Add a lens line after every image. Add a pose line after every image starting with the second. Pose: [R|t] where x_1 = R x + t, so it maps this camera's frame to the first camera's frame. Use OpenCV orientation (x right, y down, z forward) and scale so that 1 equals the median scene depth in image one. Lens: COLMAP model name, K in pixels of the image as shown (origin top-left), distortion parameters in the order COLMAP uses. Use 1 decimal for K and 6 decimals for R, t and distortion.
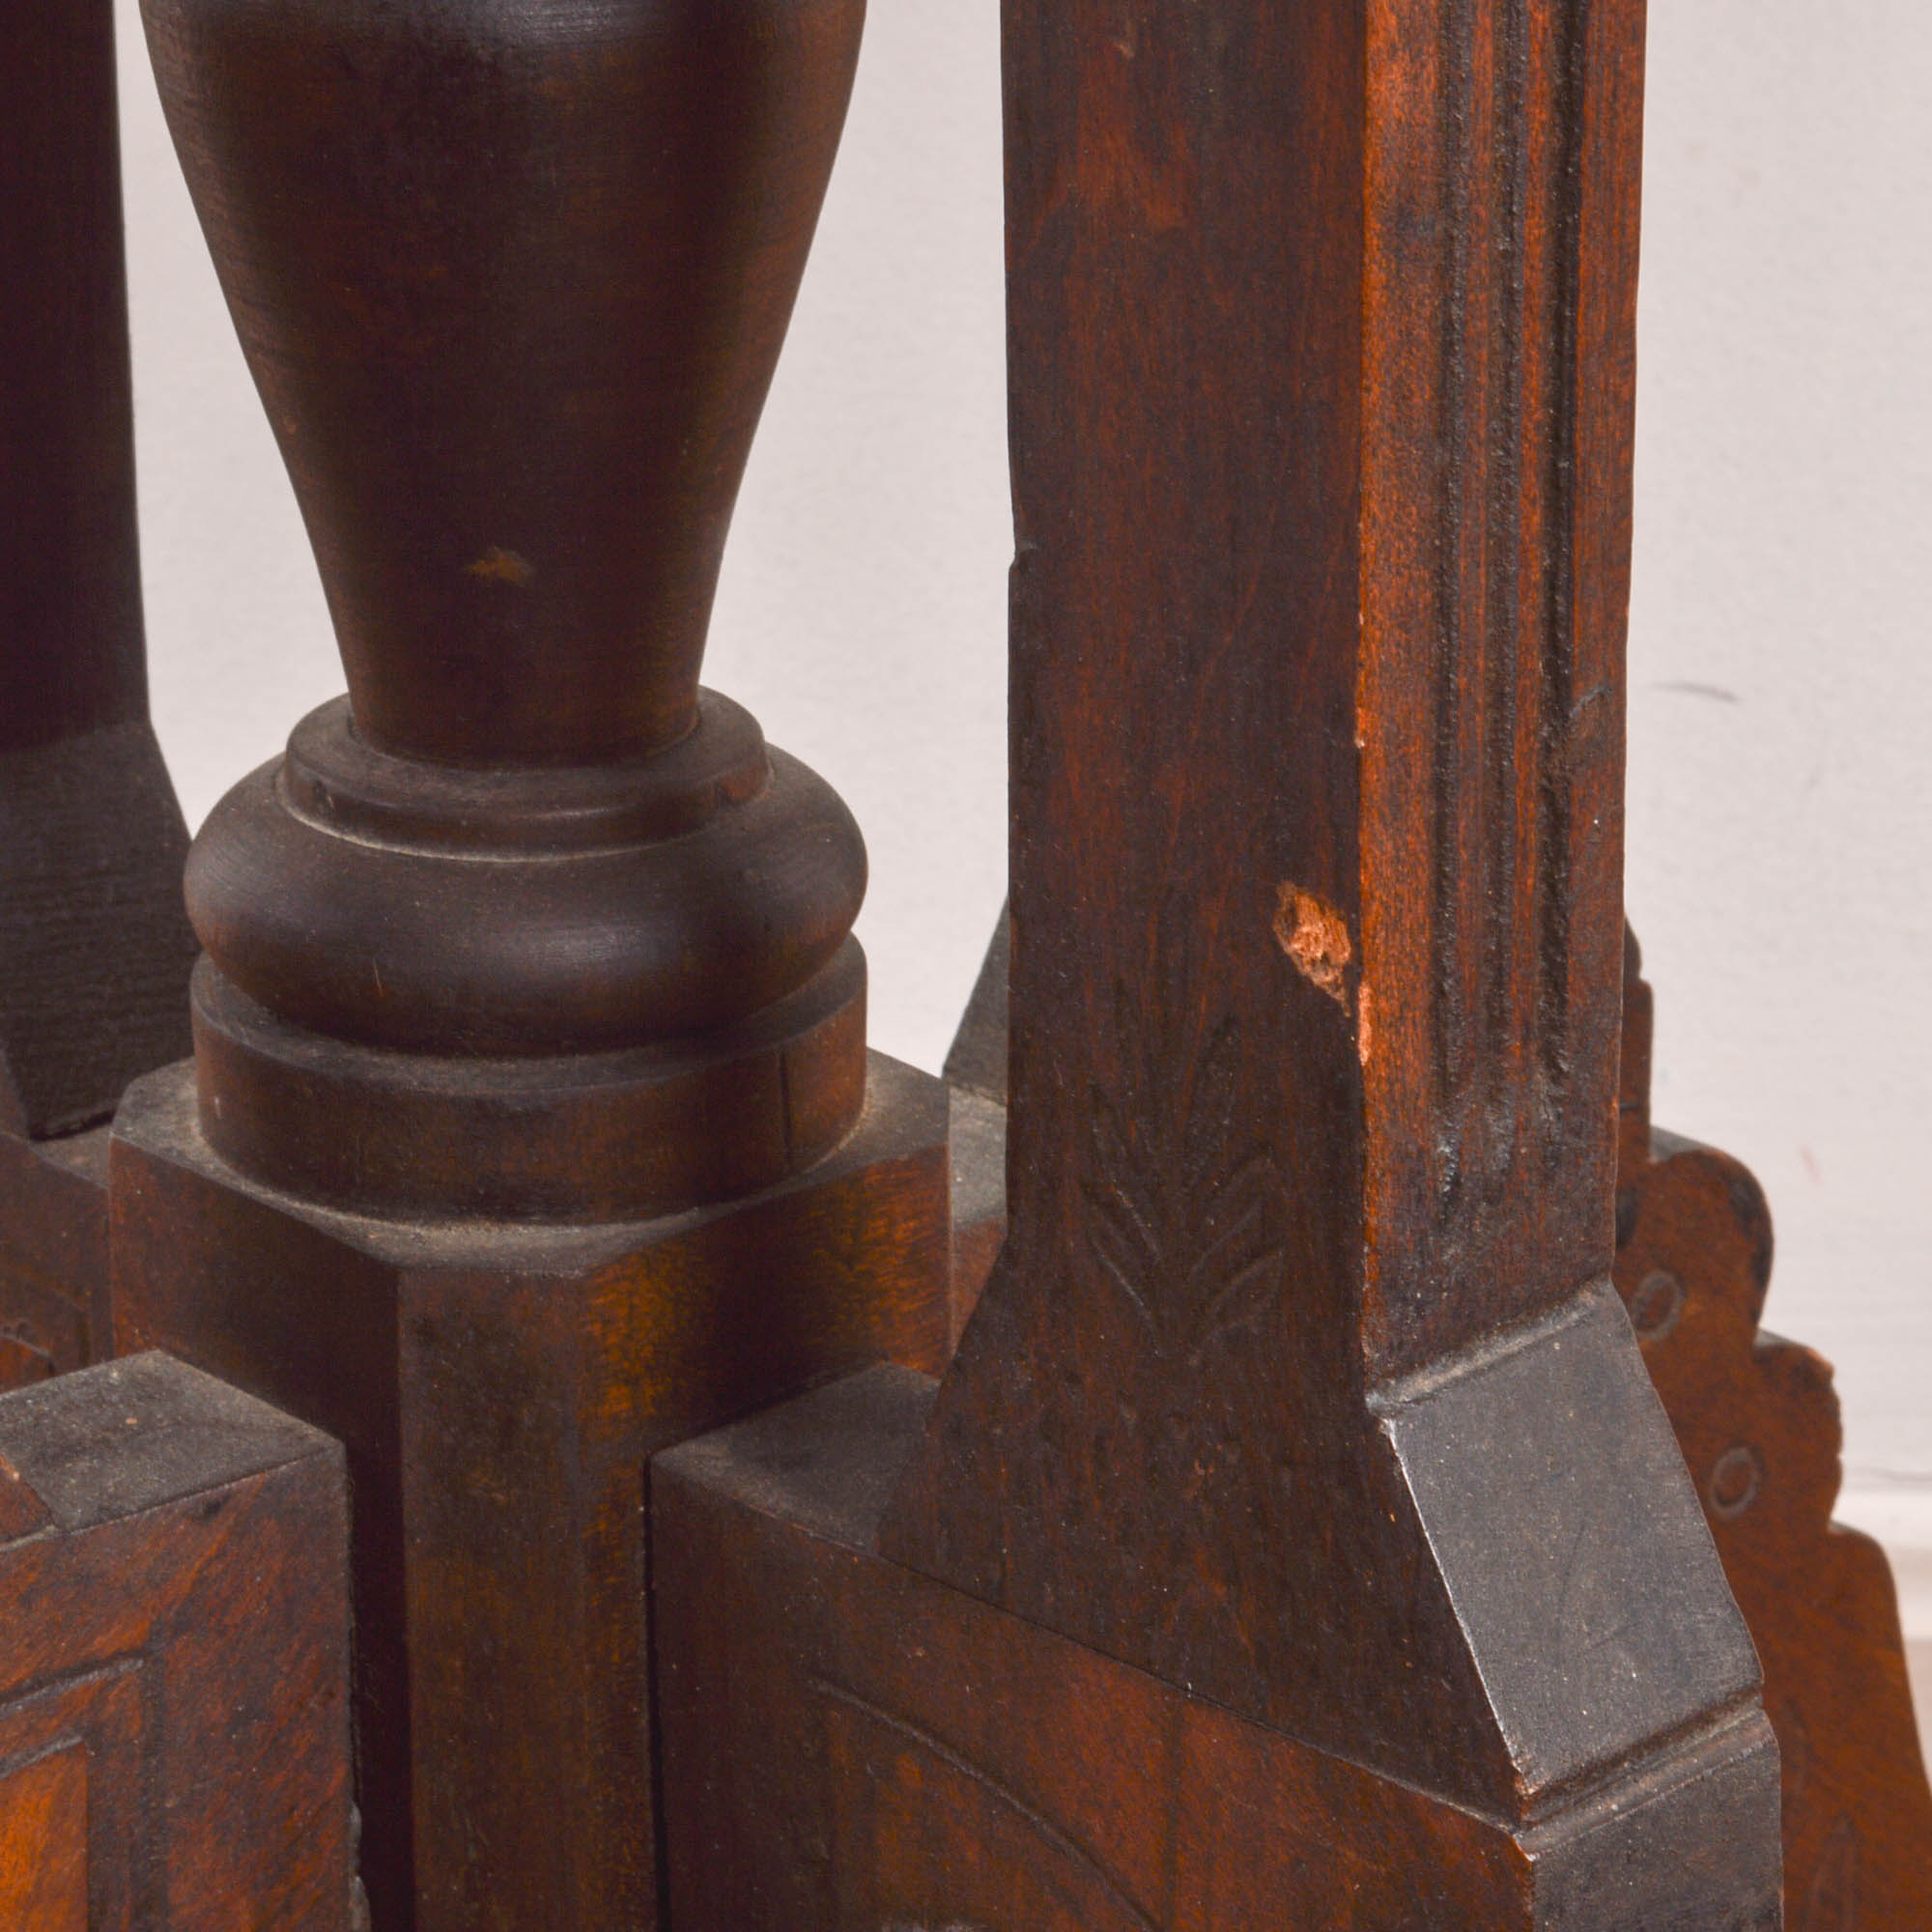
lens RADIAL K [[7230.9, 0, 1232.2], [0, 7230.9, 965.9], [0, 0, 1]] dist [0.043824, 0.816237]
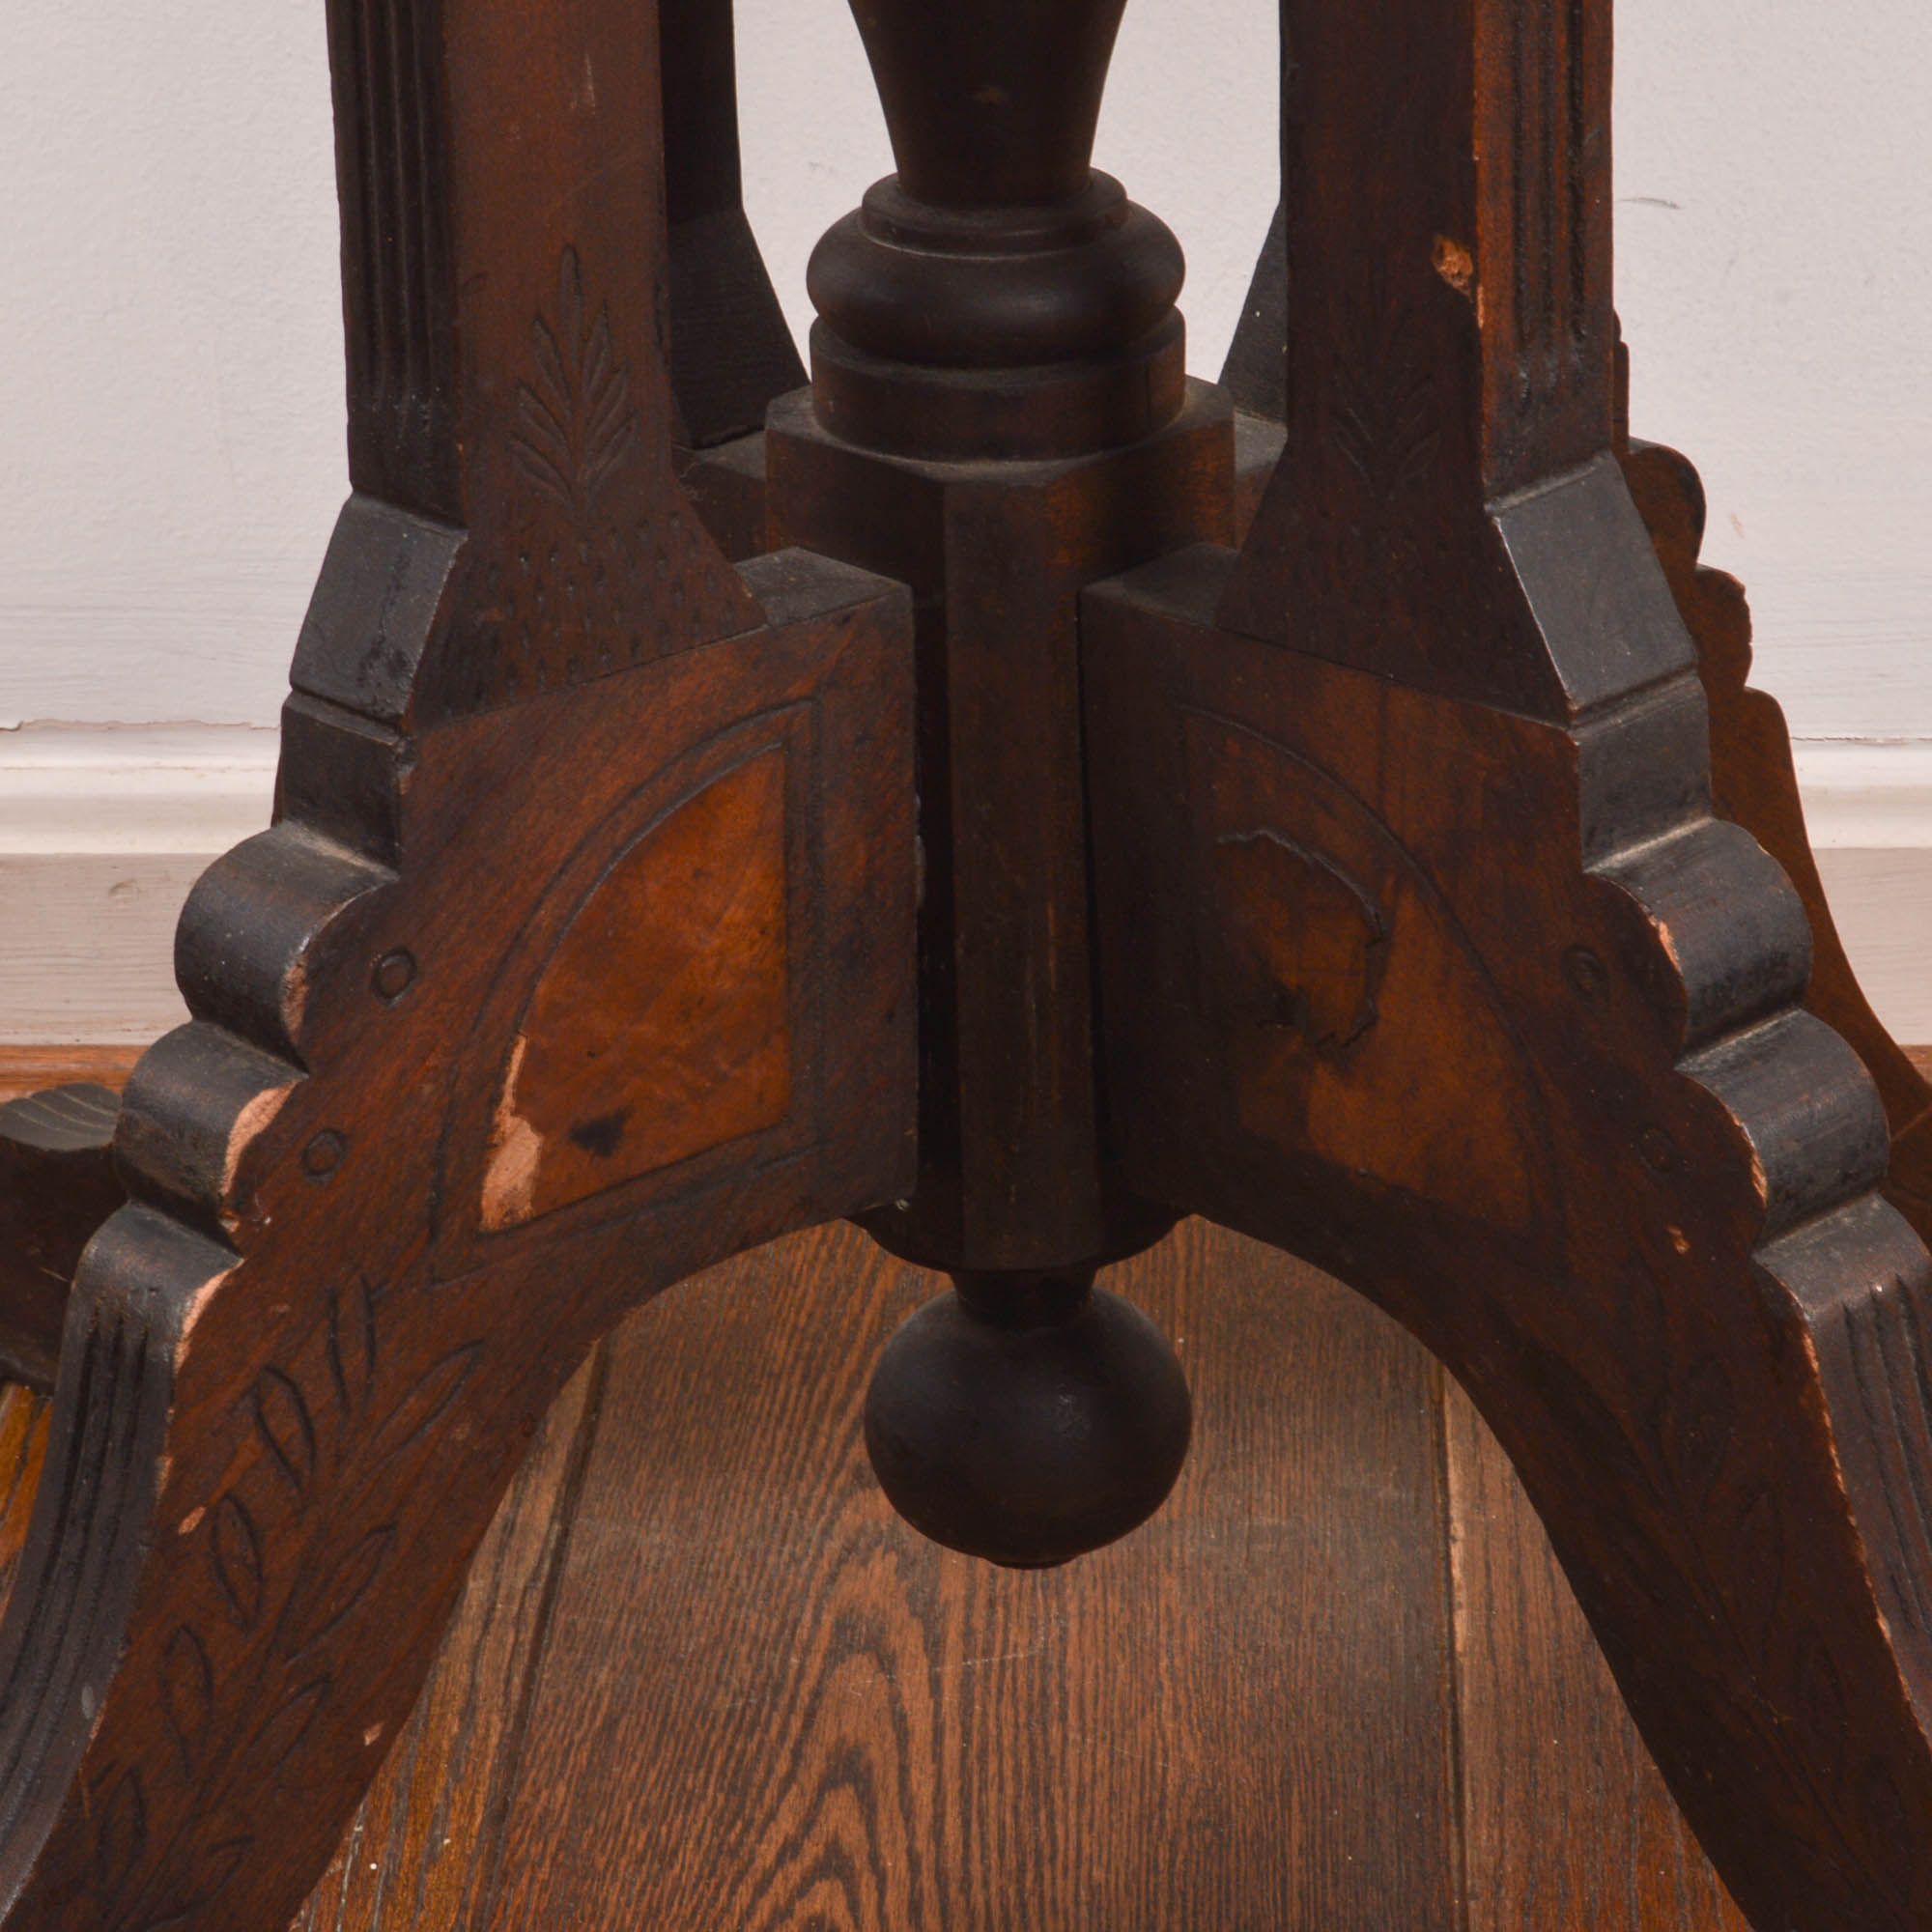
lens RADIAL K [[6899.2, 0, 1004.5], [0, 6899.2, 967.3], [0, 0, 1]] dist [0.016654, -0.097597]
pose [[0.999092, -0.027494, -0.032535, -0.050624], [0.029074, 0.998370, 0.049118, 0.085026], [0.031132, -0.050020, 0.998263, -0.805051]]
